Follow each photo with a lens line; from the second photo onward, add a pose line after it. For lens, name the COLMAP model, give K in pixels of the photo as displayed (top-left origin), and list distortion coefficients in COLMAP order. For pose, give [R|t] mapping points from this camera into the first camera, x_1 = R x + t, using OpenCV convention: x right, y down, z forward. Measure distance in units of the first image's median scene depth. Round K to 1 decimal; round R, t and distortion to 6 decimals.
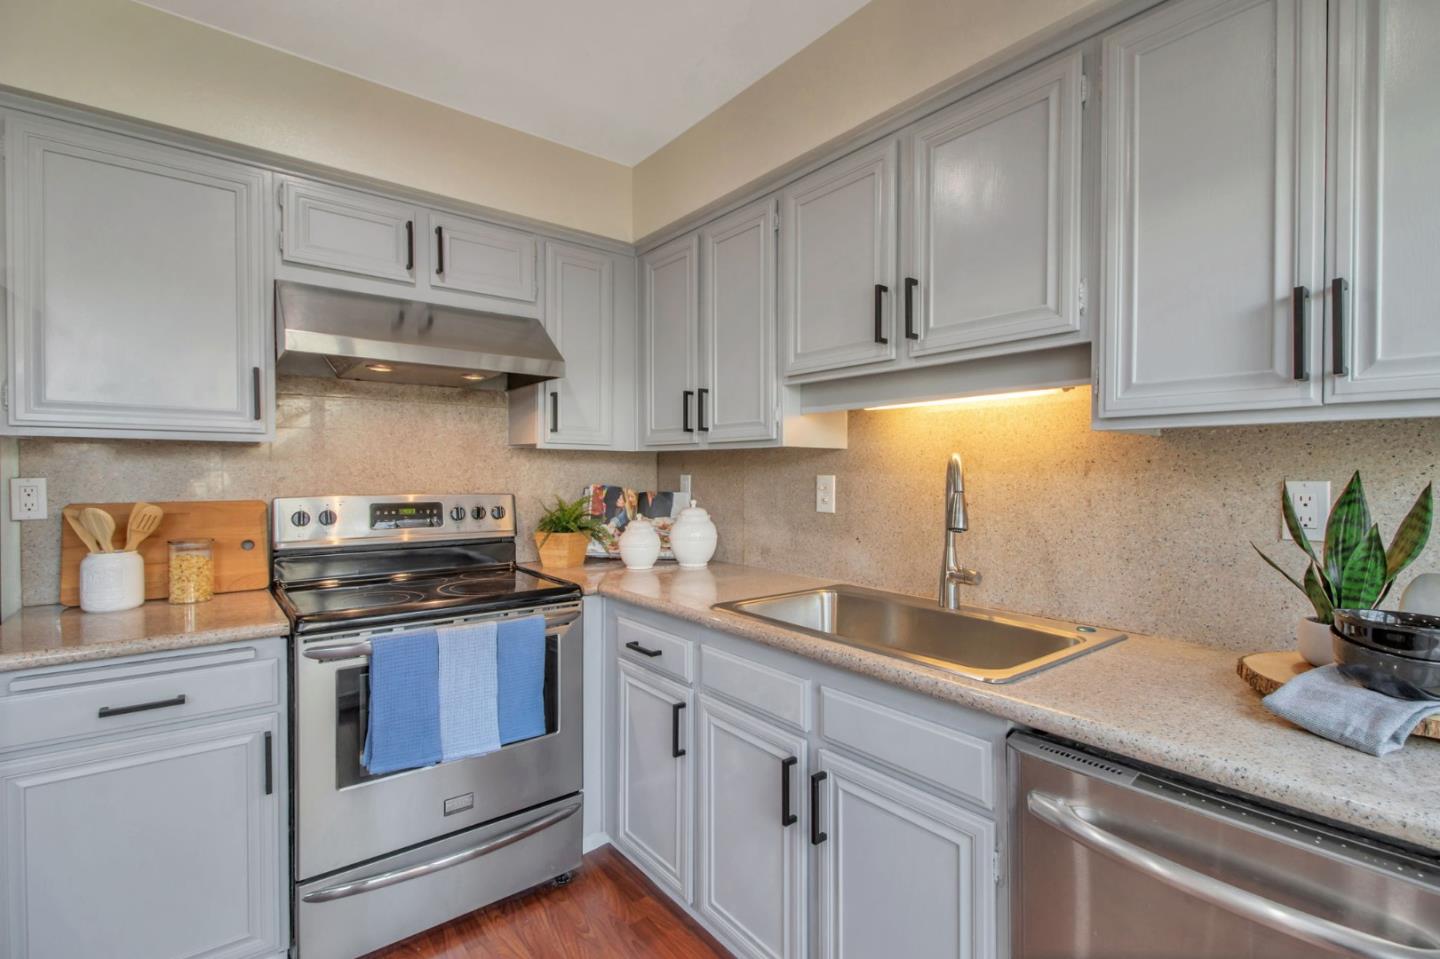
lens RADIAL K [[672.9, 0, 708.0], [0, 672.9, 477.6], [0, 0, 1]] dist [0.008203, -0.004930]
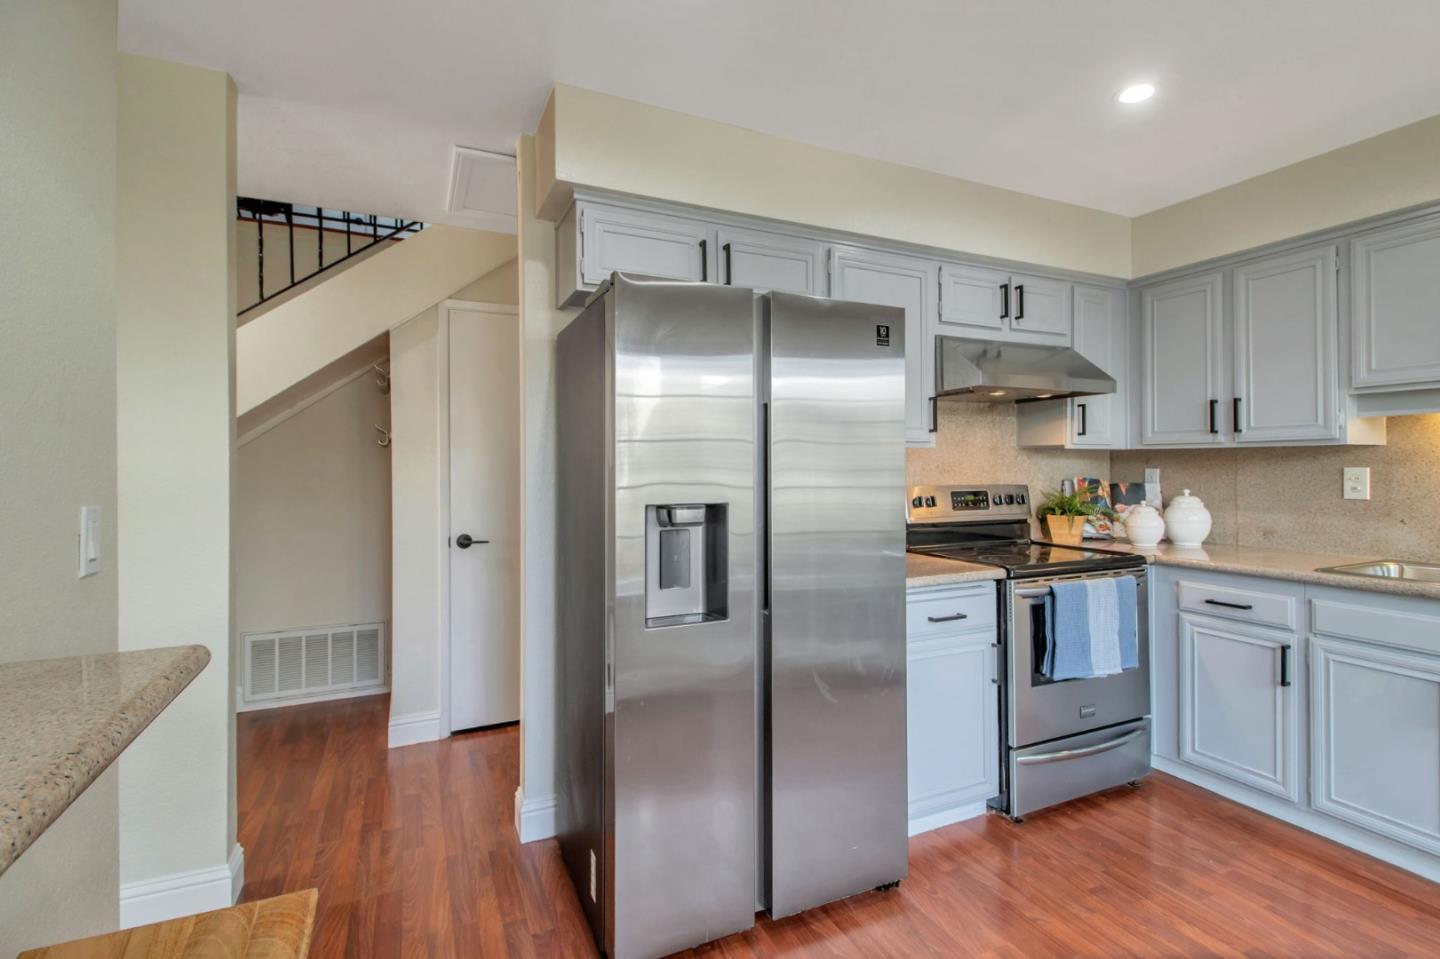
lens RADIAL K [[672.9, 0, 741.5], [0, 672.9, 460.0], [0, 0, 1]] dist [0.008203, -0.004930]
pose [[0.970162, -0.011945, -0.242163, -0.650383], [0.007406, 0.999780, -0.019645, -0.001572], [0.242345, 0.017265, 0.970037, -0.456712]]
